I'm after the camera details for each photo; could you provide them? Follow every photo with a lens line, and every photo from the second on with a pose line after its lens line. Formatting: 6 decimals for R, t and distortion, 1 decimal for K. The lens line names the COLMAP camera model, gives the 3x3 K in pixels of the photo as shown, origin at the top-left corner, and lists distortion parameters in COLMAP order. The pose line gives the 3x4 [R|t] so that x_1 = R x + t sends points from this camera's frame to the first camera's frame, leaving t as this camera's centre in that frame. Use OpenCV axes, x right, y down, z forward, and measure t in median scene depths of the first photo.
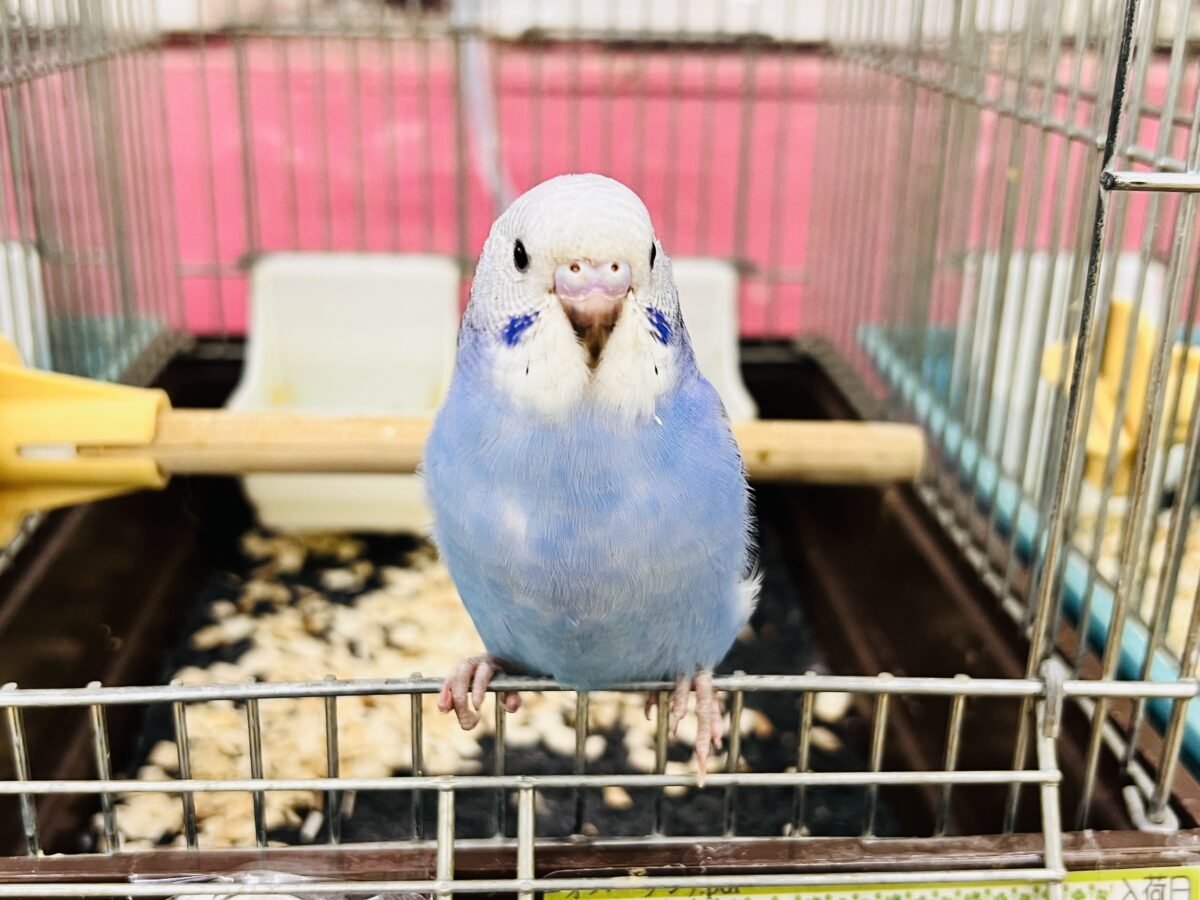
lens RADIAL K [[1340.6, 0, 600.0], [0, 1340.6, 450.0], [0, 0, 1]] dist [-0.007617, -0.186003]
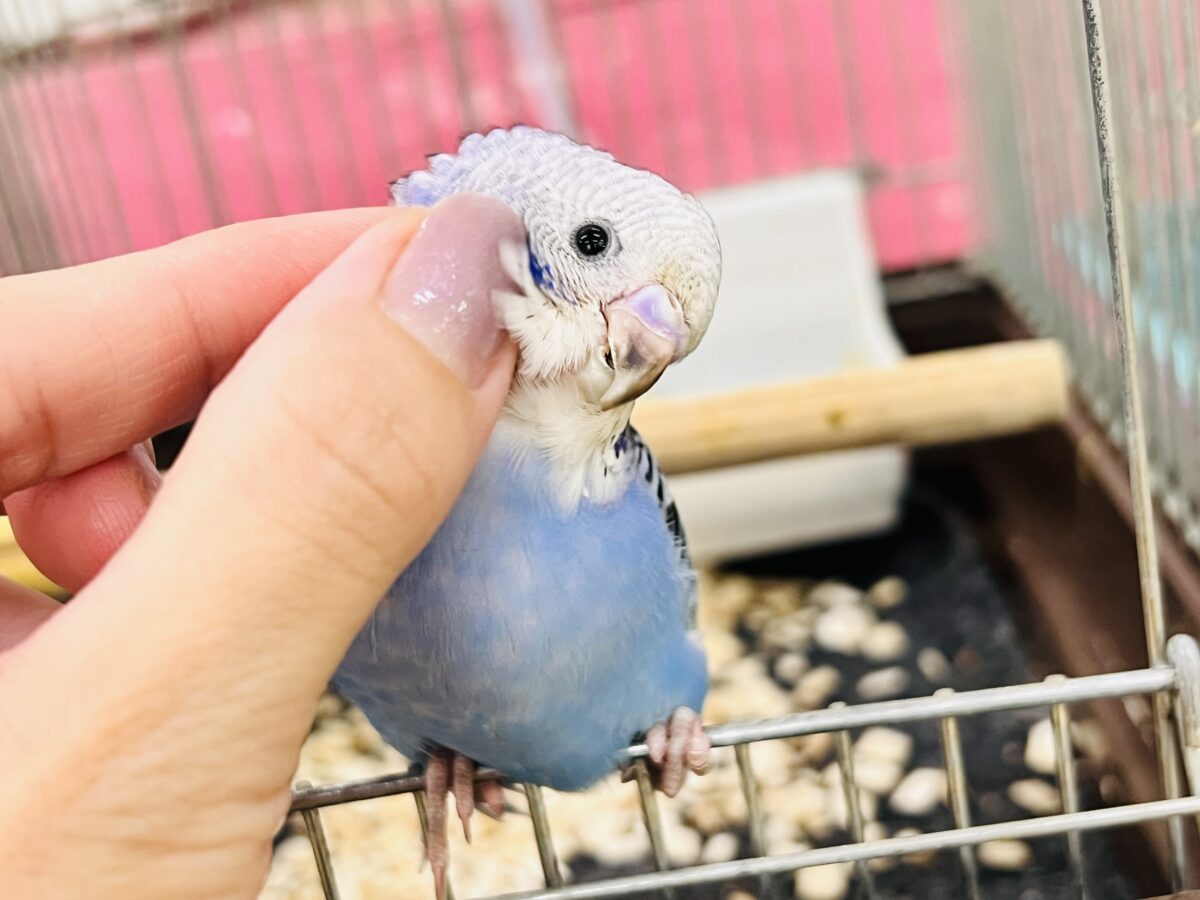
lens RADIAL K [[1755.6, 0, 600.0], [0, 1755.6, 450.0], [0, 0, 1]] dist [-0.001716, 0.022919]
pose [[0.970598, -0.170551, -0.169858, 0.164648], [0.167026, 0.985333, -0.034937, 0.034437], [0.173325, 0.005539, 0.984849, 0.043426]]
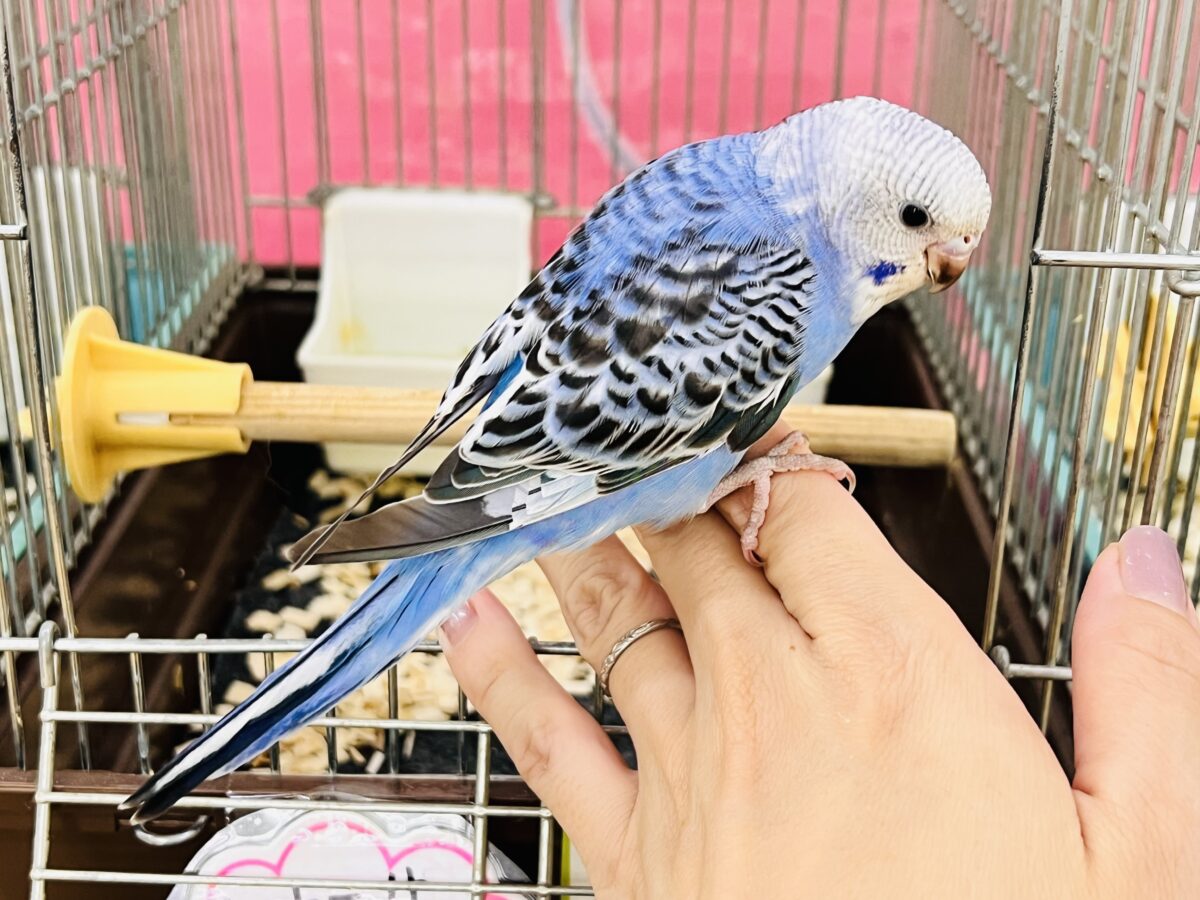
lens RADIAL K [[1755.6, 0, 600.0], [0, 1755.6, 450.0], [0, 0, 1]] dist [-0.001716, 0.022919]
pose [[0.995841, 0.030563, -0.085835, 0.087164], [-0.023783, 0.996597, 0.078926, -0.095520], [0.087955, -0.076556, 0.993178, -0.408782]]
